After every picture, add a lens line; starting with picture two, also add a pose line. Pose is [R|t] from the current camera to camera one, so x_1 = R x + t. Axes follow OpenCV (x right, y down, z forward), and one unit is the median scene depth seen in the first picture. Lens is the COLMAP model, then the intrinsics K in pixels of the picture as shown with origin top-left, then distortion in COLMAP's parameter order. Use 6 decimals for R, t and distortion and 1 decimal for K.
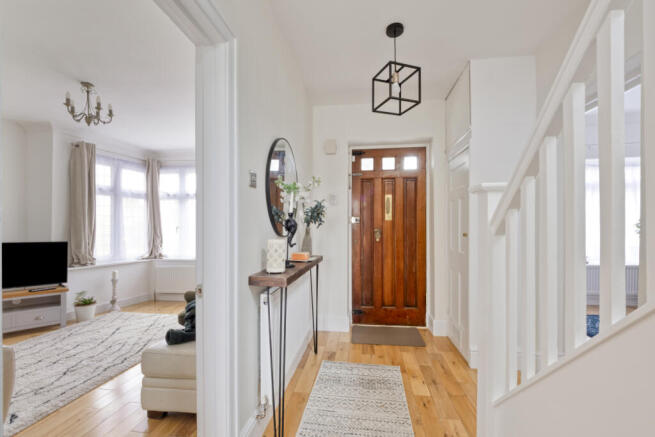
lens RADIAL K [[284.8, 0, 326.8], [0, 284.8, 228.0], [0, 0, 1]] dist [-0.001786, 0.000243]
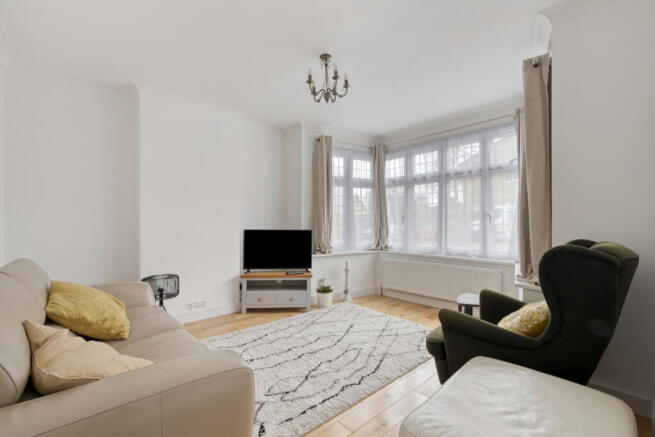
lens RADIAL K [[284.8, 0, 326.8], [0, 284.8, 228.0], [0, 0, 1]] dist [-0.001786, 0.000243]
pose [[0.766607, 0.017099, -0.641888, -0.189440], [0.000549, 0.999628, 0.027283, 0.010962], [0.642116, -0.021268, 0.766313, 0.225382]]
